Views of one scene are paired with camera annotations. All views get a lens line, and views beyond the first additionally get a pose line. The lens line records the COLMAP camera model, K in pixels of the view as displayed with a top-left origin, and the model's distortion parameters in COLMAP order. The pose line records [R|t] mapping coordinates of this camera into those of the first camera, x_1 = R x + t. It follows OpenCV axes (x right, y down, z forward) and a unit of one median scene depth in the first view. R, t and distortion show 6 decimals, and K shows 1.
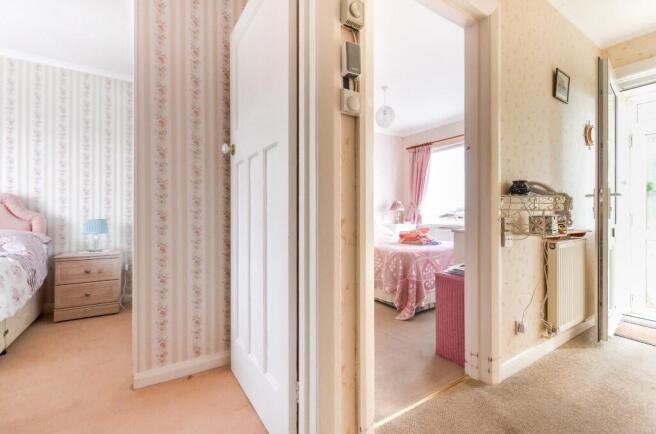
lens RADIAL K [[281.7, 0, 340.0], [0, 281.7, 214.4], [0, 0, 1]] dist [0.001328, 0.000301]
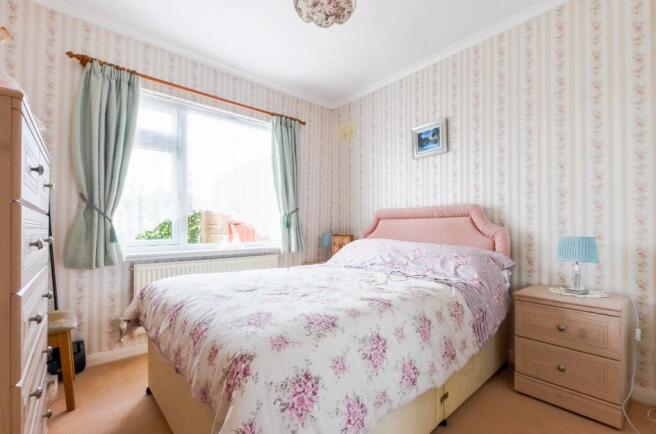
lens RADIAL K [[288.0, 0, 332.4], [0, 288.0, 224.9], [0, 0, 1]] dist [-0.000622, -0.000526]
pose [[0.121832, -0.012831, -0.992468, -0.324615], [0.000057, 0.999917, -0.012921, -0.000739], [0.992551, 0.001518, 0.121822, 0.413172]]
